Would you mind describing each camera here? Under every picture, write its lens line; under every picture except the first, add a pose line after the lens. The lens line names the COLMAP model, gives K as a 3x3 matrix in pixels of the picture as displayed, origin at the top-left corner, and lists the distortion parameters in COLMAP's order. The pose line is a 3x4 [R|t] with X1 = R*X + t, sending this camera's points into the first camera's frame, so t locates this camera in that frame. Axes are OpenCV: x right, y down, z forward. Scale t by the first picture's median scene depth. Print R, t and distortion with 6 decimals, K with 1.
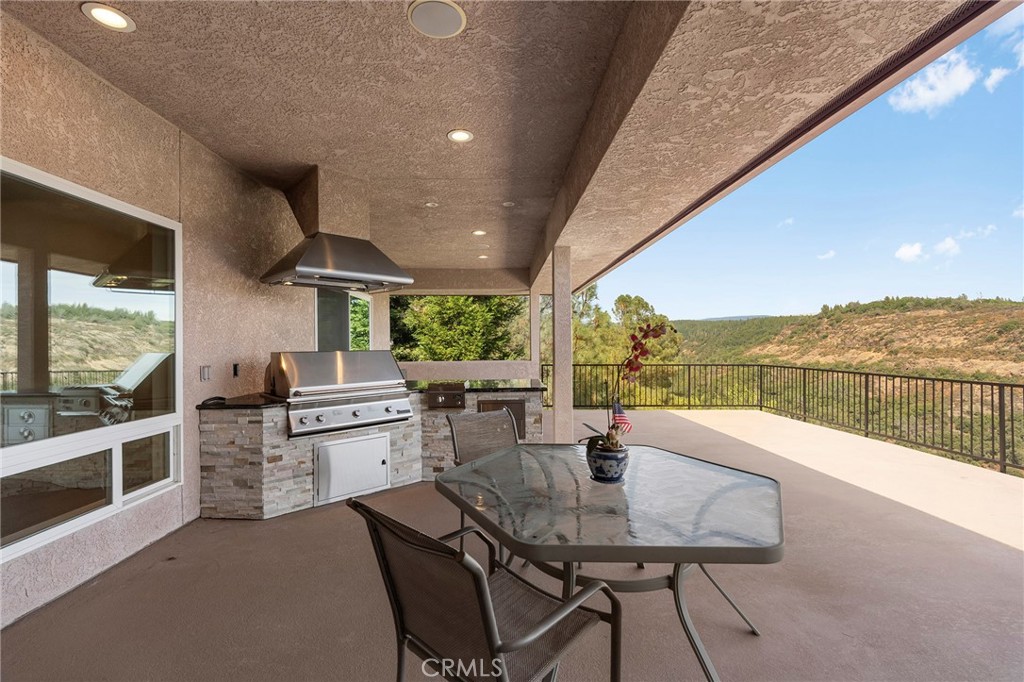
lens RADIAL K [[438.1, 0, 512.0], [0, 438.1, 341.0], [0, 0, 1]] dist [-0.000496, -0.000003]
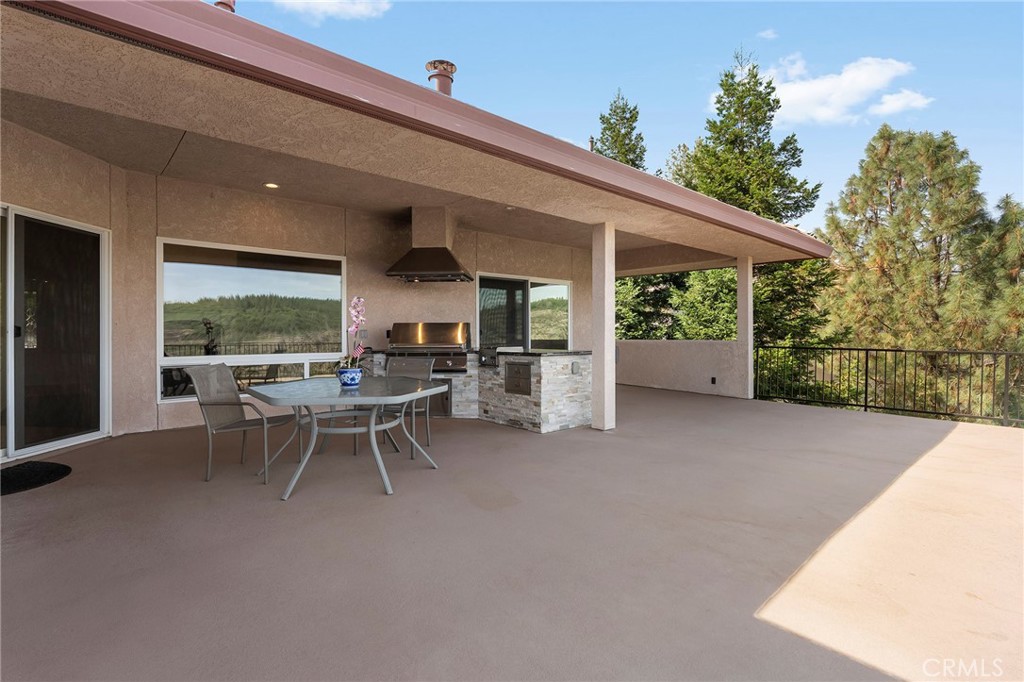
lens RADIAL K [[487.1, 0, 512.0], [0, 487.1, 341.0], [0, 0, 1]] dist [0.000165, -0.000008]
pose [[0.658103, 0.017926, -0.752715, 1.135392], [-0.000391, 0.999725, 0.023467, 0.048619], [0.752928, -0.015149, 0.657928, 0.095643]]
